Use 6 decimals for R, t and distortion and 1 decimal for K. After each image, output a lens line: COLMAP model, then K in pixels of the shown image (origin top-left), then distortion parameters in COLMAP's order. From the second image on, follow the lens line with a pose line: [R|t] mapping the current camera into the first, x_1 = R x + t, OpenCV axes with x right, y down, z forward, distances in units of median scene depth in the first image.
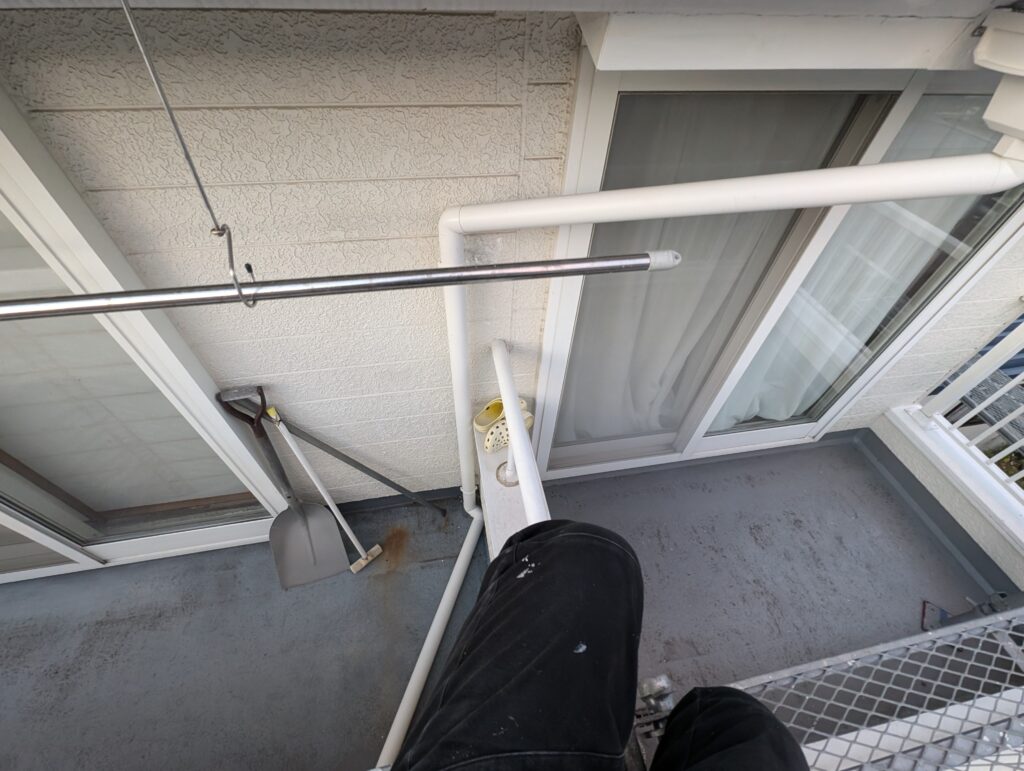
lens RADIAL K [[421.5, 0, 512.0], [0, 421.5, 385.5], [0, 0, 1]] dist [-0.000864, -0.000134]
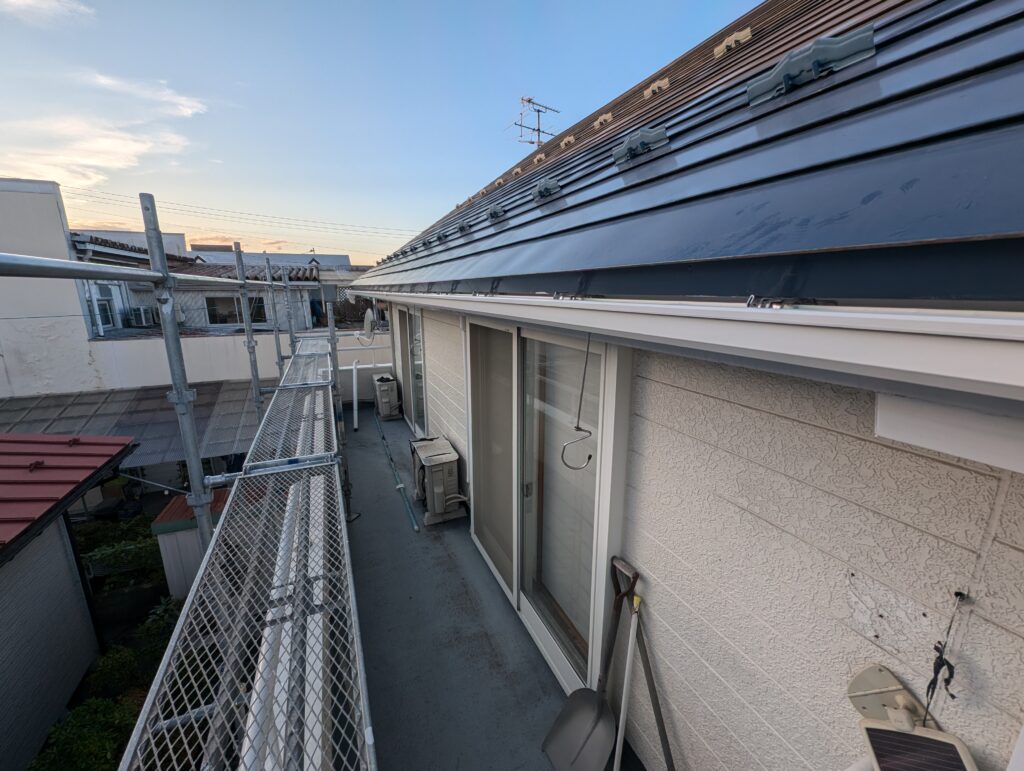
lens RADIAL K [[421.5, 0, 512.0], [0, 421.5, 385.5], [0, 0, 1]] dist [-0.000864, -0.000134]
pose [[0.228583, 0.186892, -0.955417, 0.482500], [-0.712058, 0.701336, -0.033169, -0.101855], [0.663870, 0.687894, 0.293392, 0.041641]]
